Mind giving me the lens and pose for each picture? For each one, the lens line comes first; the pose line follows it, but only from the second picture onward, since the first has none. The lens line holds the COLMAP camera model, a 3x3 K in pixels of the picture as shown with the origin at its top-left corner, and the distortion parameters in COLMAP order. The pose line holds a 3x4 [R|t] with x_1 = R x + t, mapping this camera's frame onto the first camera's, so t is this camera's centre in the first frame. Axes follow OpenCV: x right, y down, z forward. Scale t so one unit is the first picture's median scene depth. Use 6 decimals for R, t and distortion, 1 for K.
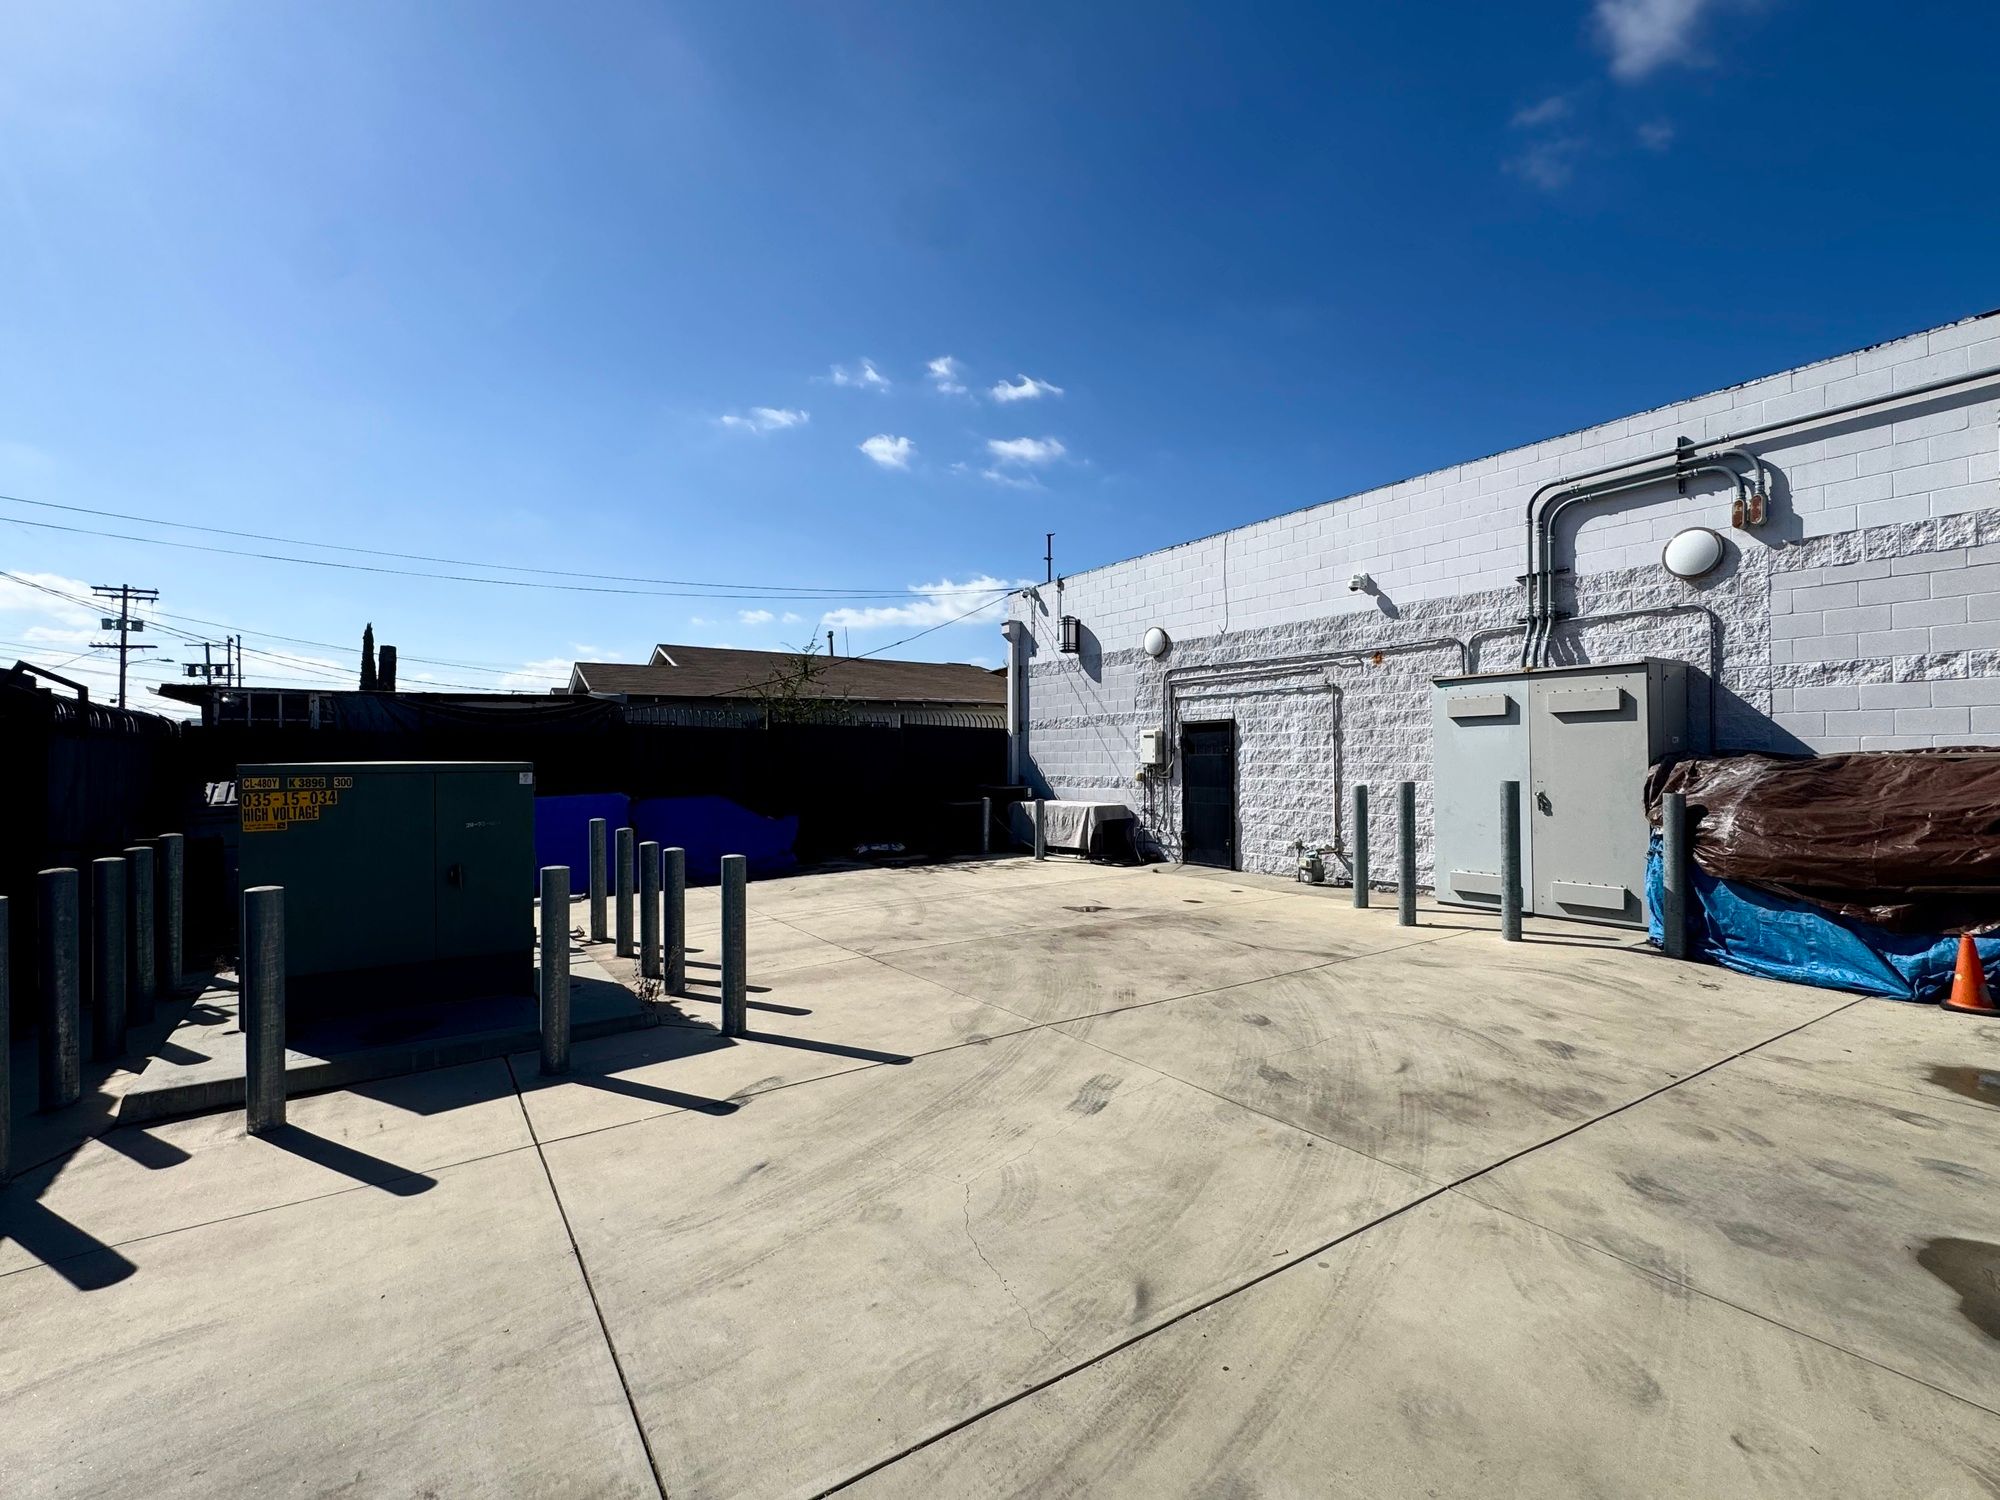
lens RADIAL K [[909.6, 0, 997.2], [0, 909.6, 751.5], [0, 0, 1]] dist [-0.002117, 0.000032]
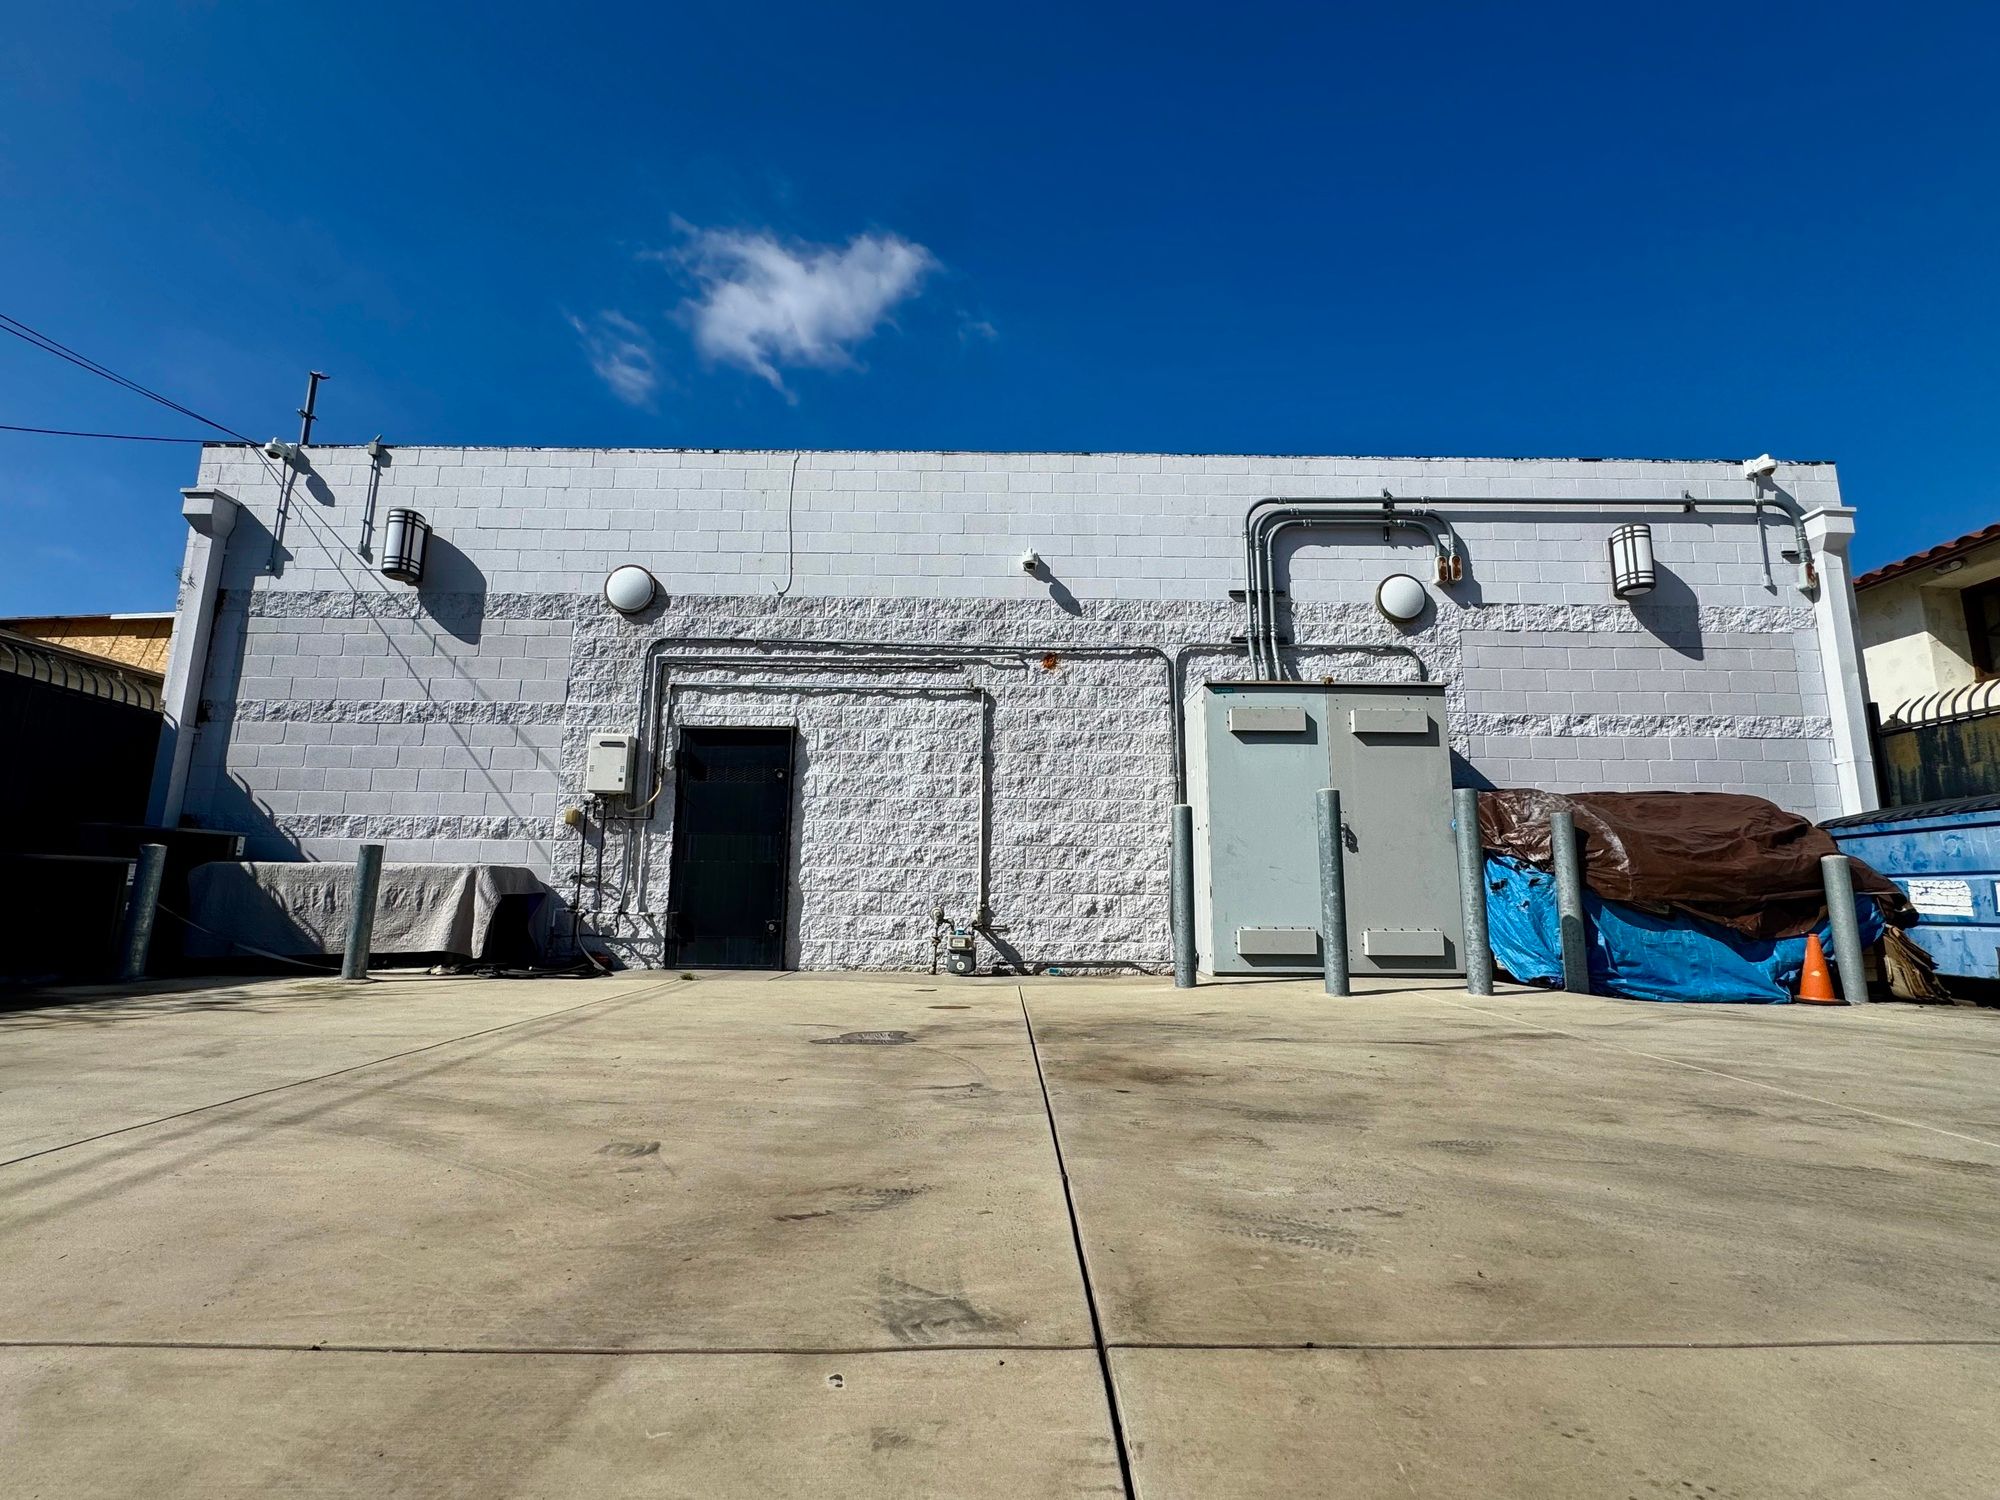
lens RADIAL K [[909.6, 0, 999.7], [0, 909.6, 750.9], [0, 0, 1]] dist [-0.002117, 0.000032]
pose [[0.539170, 0.151931, 0.828380, -0.260713], [-0.023607, 0.985934, -0.165462, 0.114550], [-0.841866, 0.069656, 0.535172, 0.747829]]
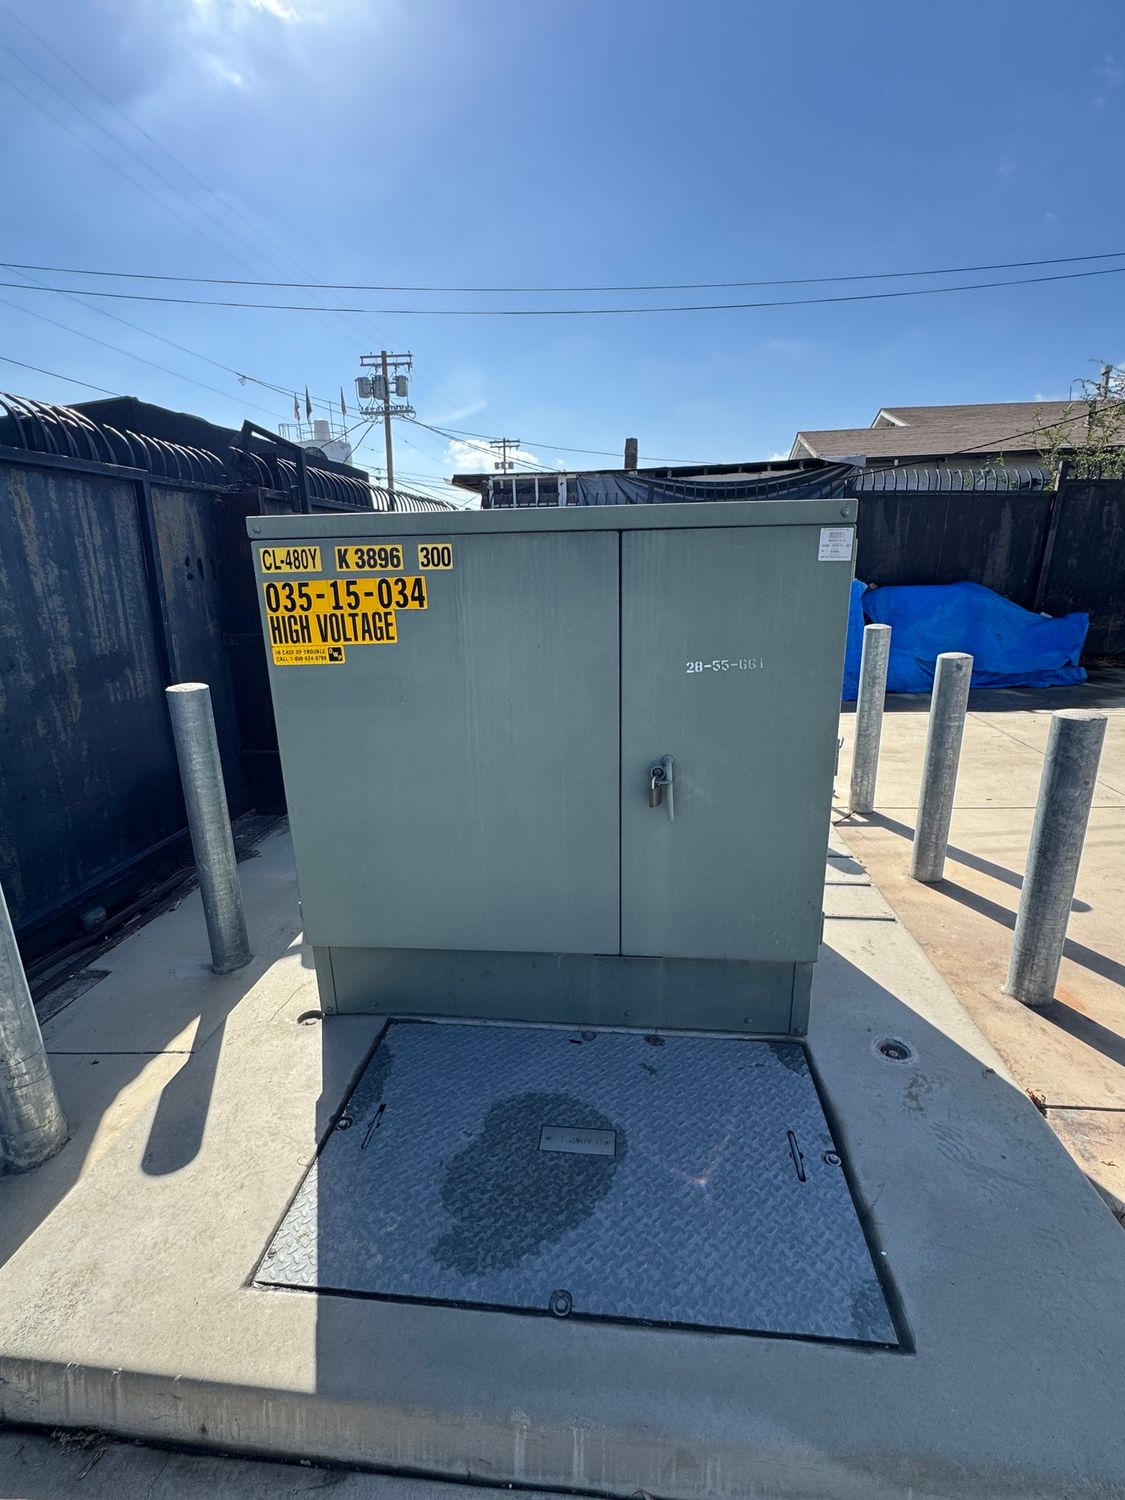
lens RADIAL K [[682.2, 0, 561.2], [0, 682.2, 753.4], [0, 0, 1]] dist [-0.002117, 0.000032]
pose [[0.759434, 0.171238, -0.627645, -0.283224], [0.021316, 0.957672, 0.287070, 0.019553], [0.650236, -0.231390, 0.723638, 0.484884]]
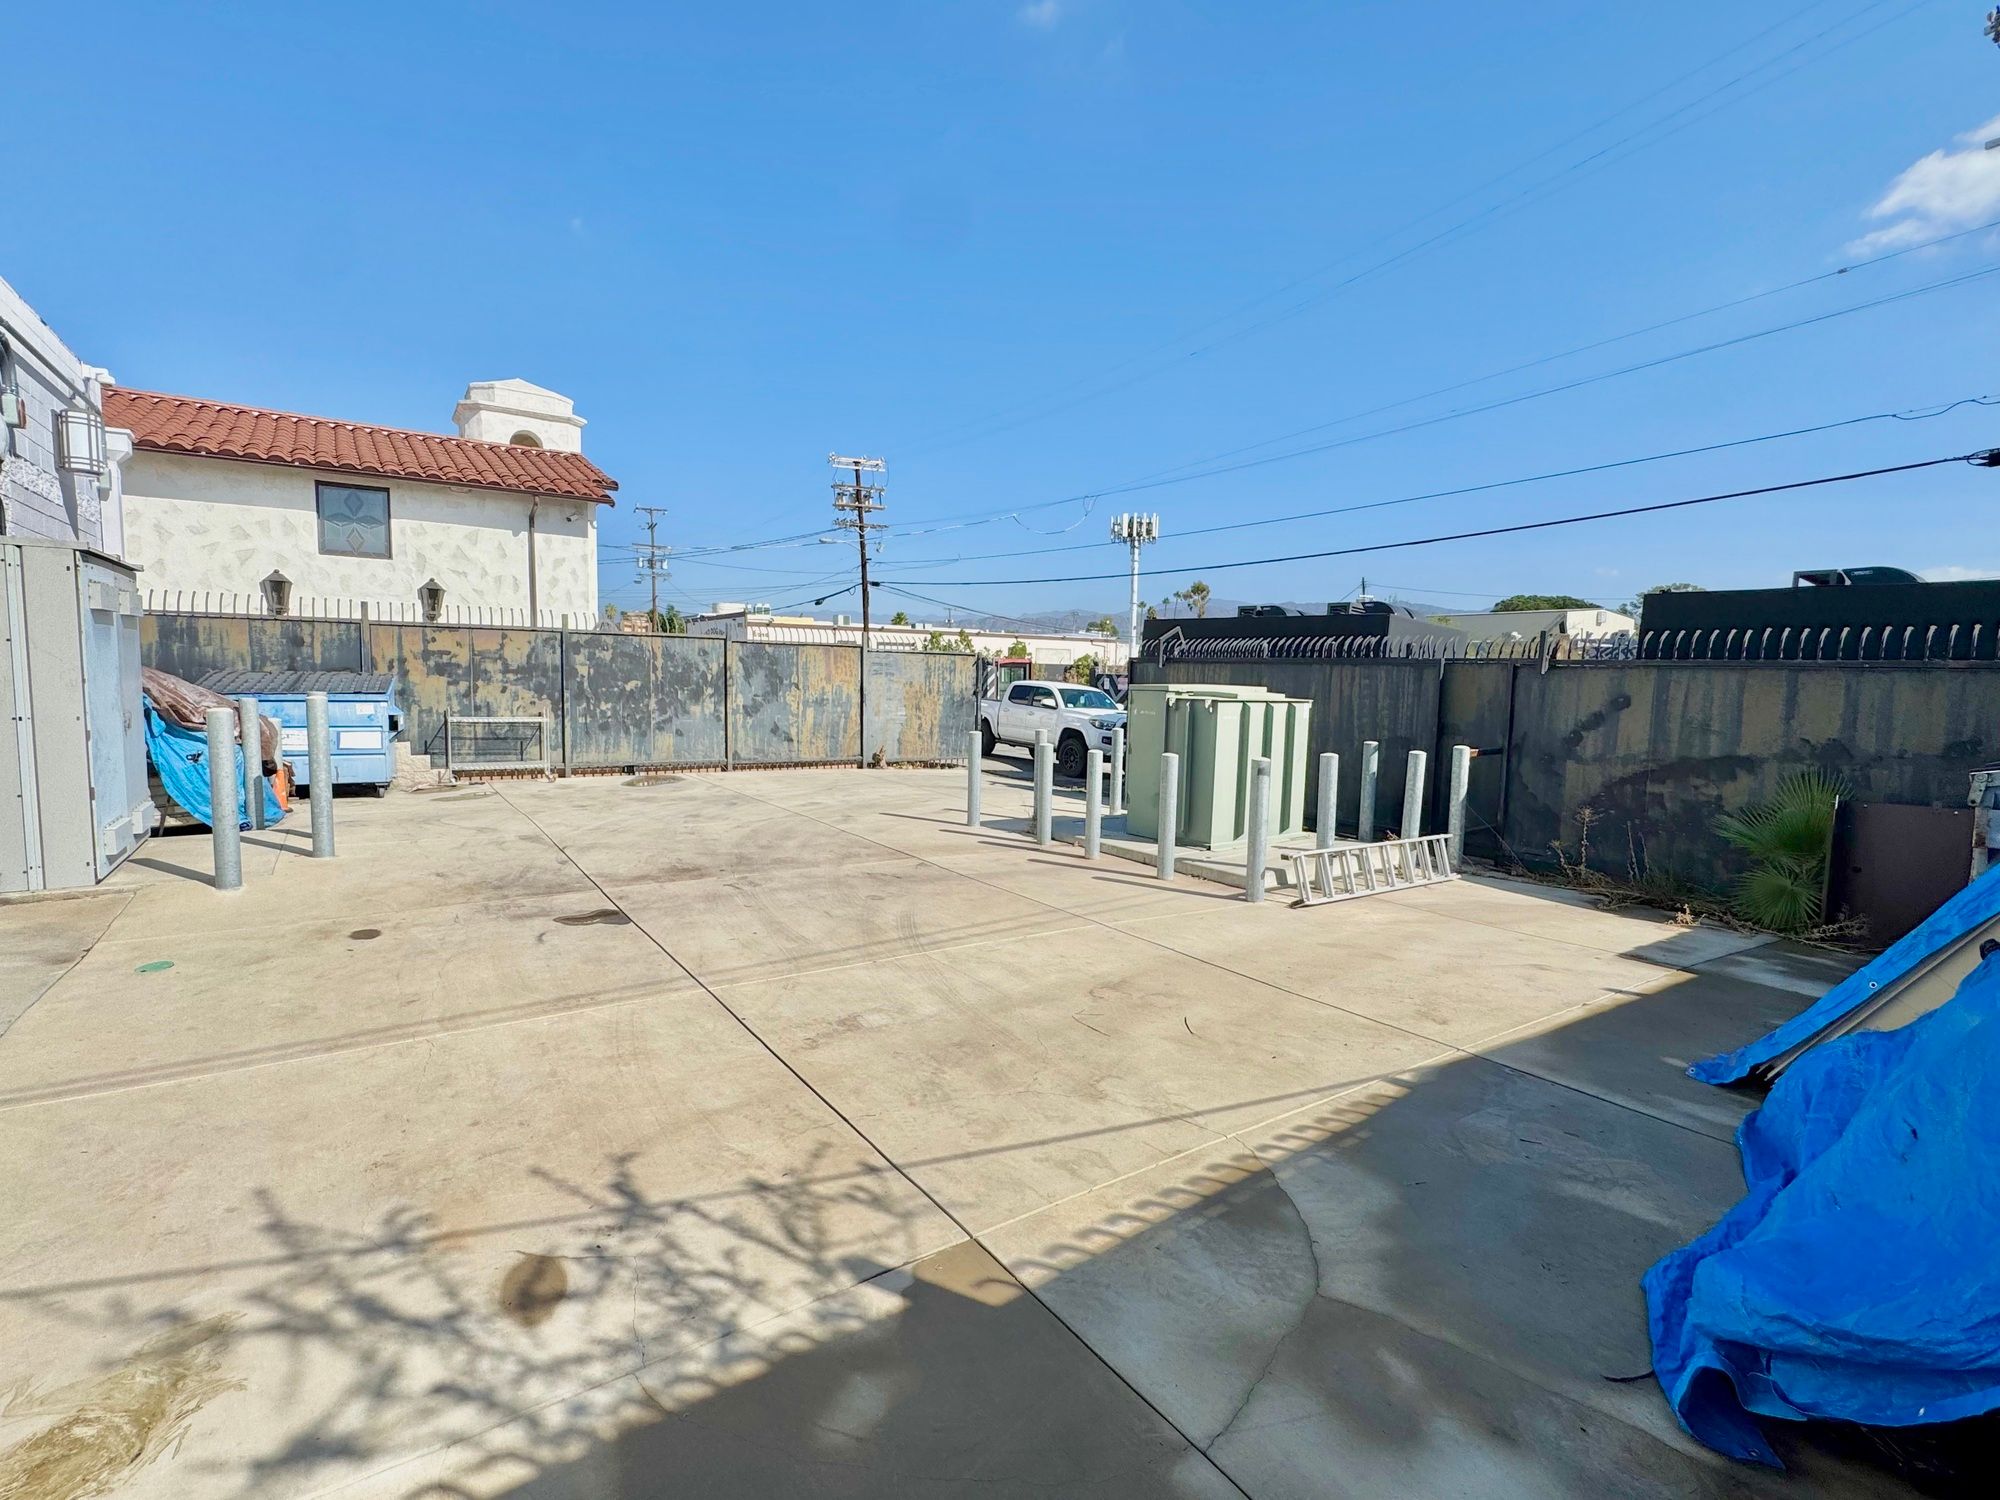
lens RADIAL K [[909.6, 0, 995.4], [0, 909.6, 755.4], [0, 0, 1]] dist [-0.002117, 0.000032]
pose [[-0.999209, -0.011416, -0.038096, -0.156769], [-0.014408, 0.996754, 0.079213, 0.008970], [0.037068, 0.079699, -0.996130, 1.714317]]
